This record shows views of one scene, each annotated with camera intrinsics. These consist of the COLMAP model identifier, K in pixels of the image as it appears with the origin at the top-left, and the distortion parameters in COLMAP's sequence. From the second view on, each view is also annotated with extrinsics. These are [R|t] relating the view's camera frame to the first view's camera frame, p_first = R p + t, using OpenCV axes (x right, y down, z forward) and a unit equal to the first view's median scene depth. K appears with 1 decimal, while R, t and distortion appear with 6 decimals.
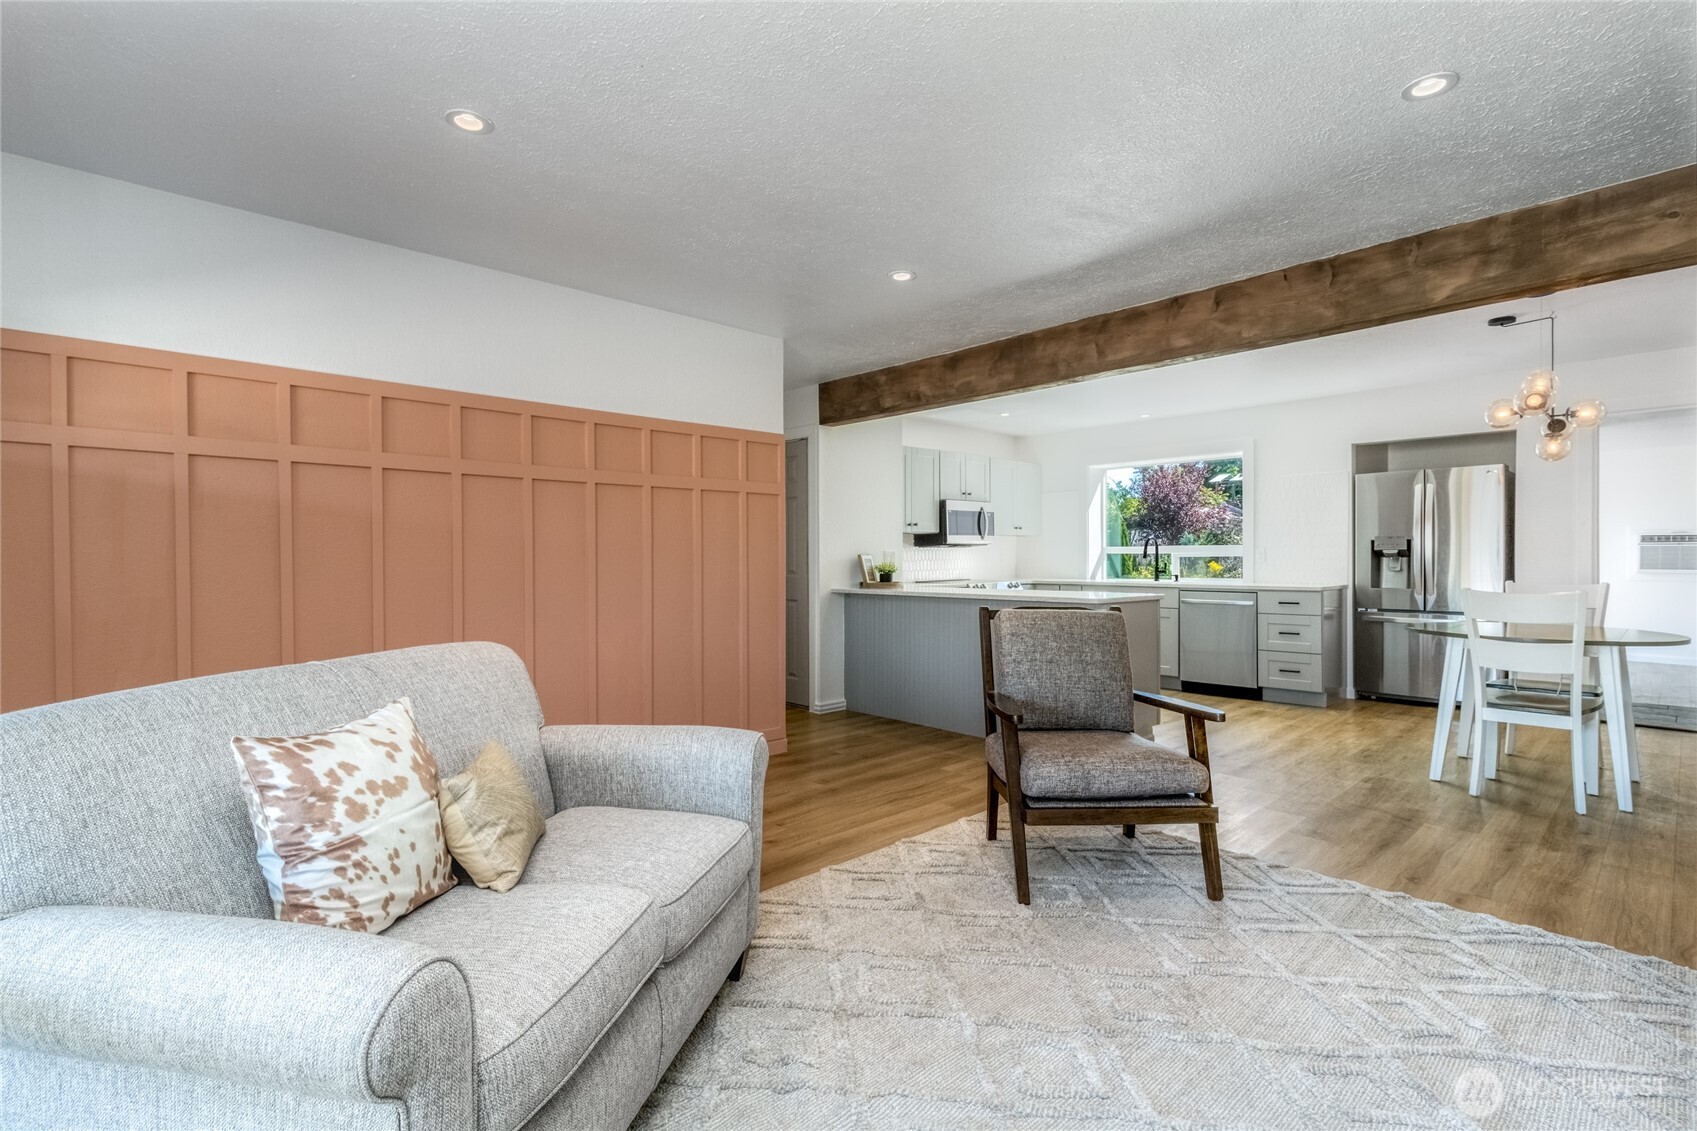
lens RADIAL K [[825.3, 0, 816.1], [0, 825.3, 568.5], [0, 0, 1]] dist [0.002359, 0.001400]
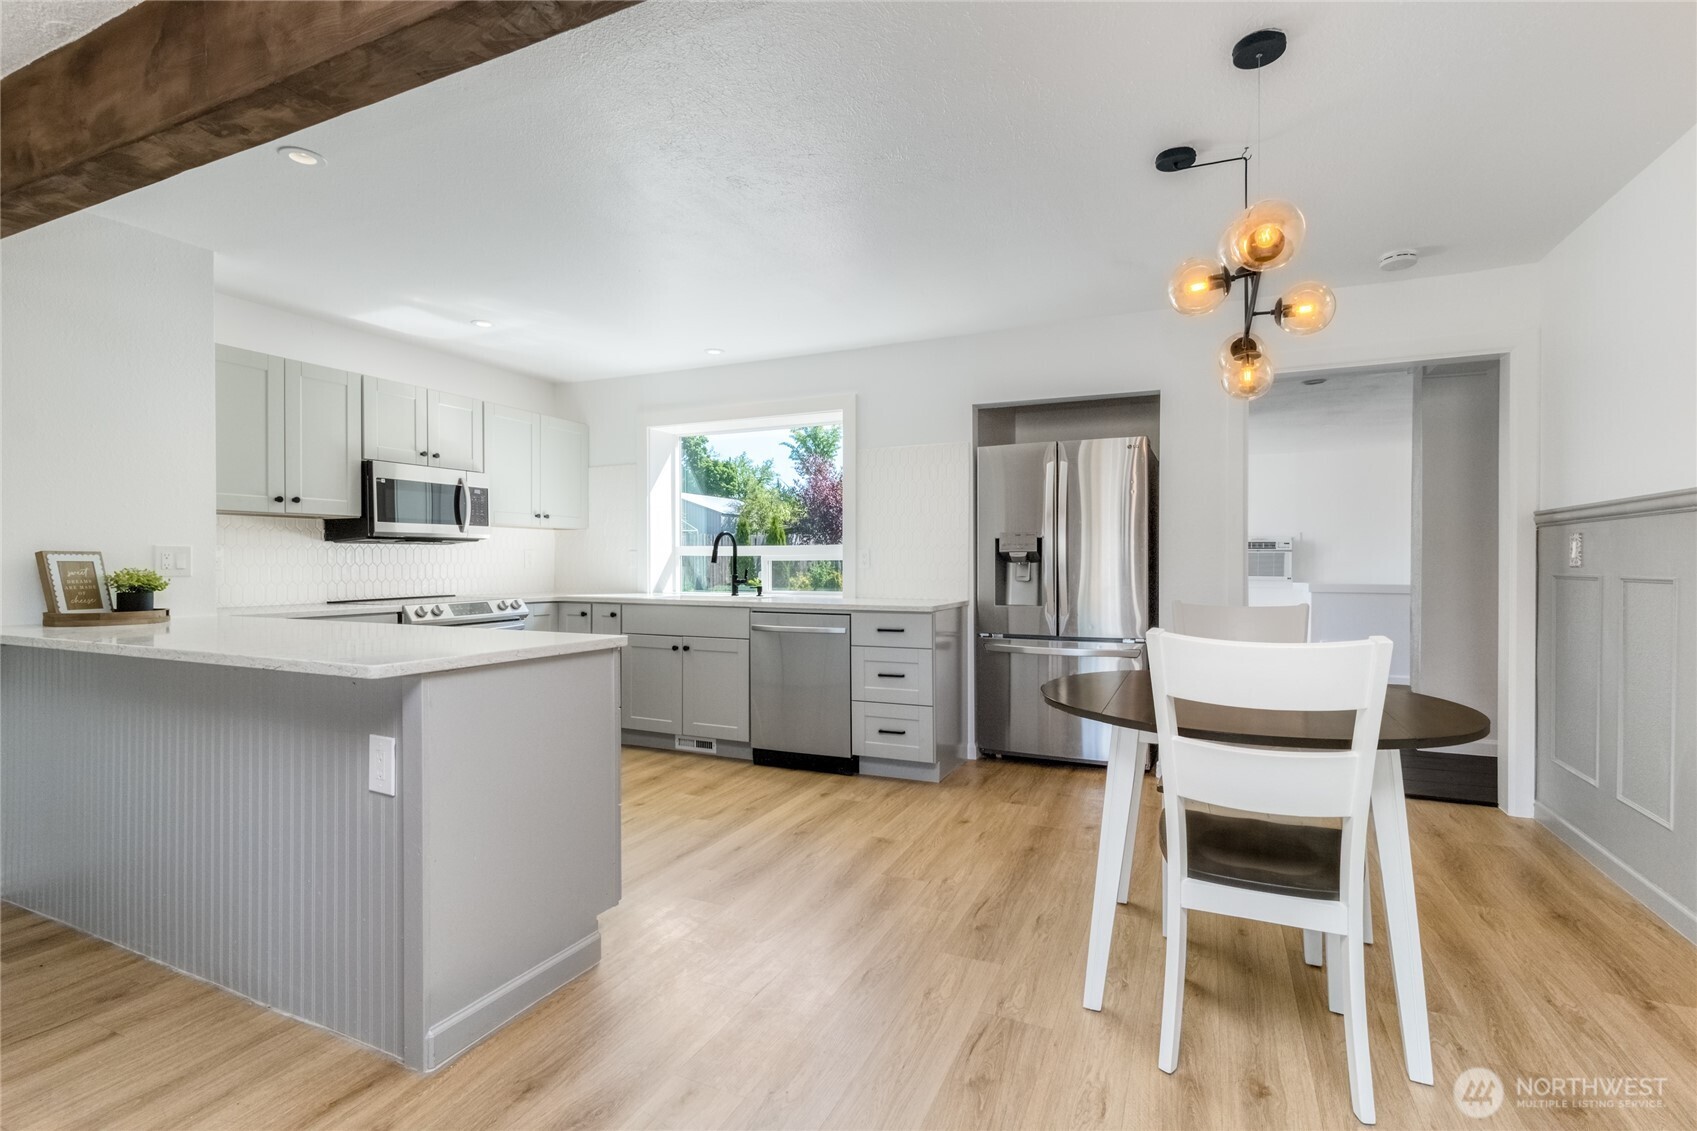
lens RADIAL K [[825.3, 0, 841.4], [0, 825.3, 564.1], [0, 0, 1]] dist [0.002359, 0.001400]
pose [[0.923159, 0.003818, 0.384399, 0.271504], [0.000486, 0.999938, -0.011100, -0.004210], [-0.384418, 0.010434, 0.923100, 0.388114]]
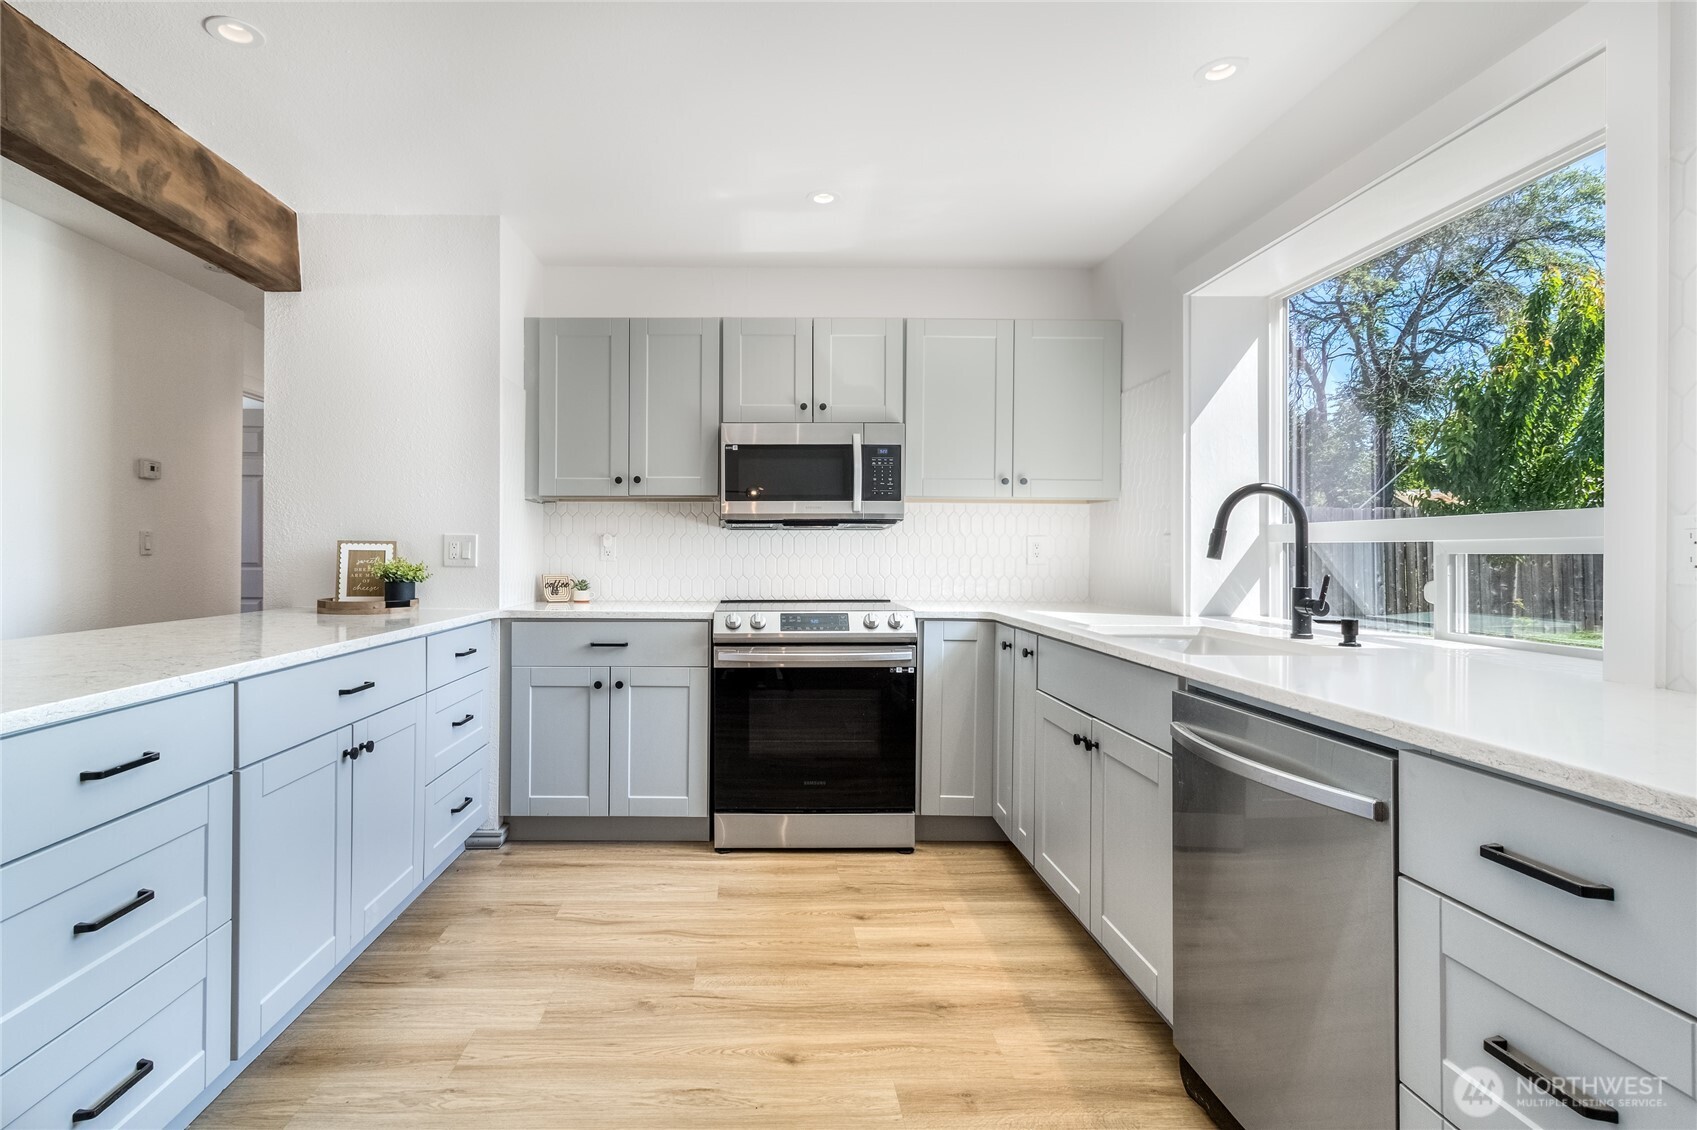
lens RADIAL K [[825.3, 0, 851.4], [0, 825.3, 548.4], [0, 0, 1]] dist [0.002359, 0.001400]
pose [[0.733006, 0.004689, -0.680206, 0.594172], [-0.017440, 0.999777, -0.011902, -0.011430], [0.679999, 0.020587, 0.732924, 0.823029]]
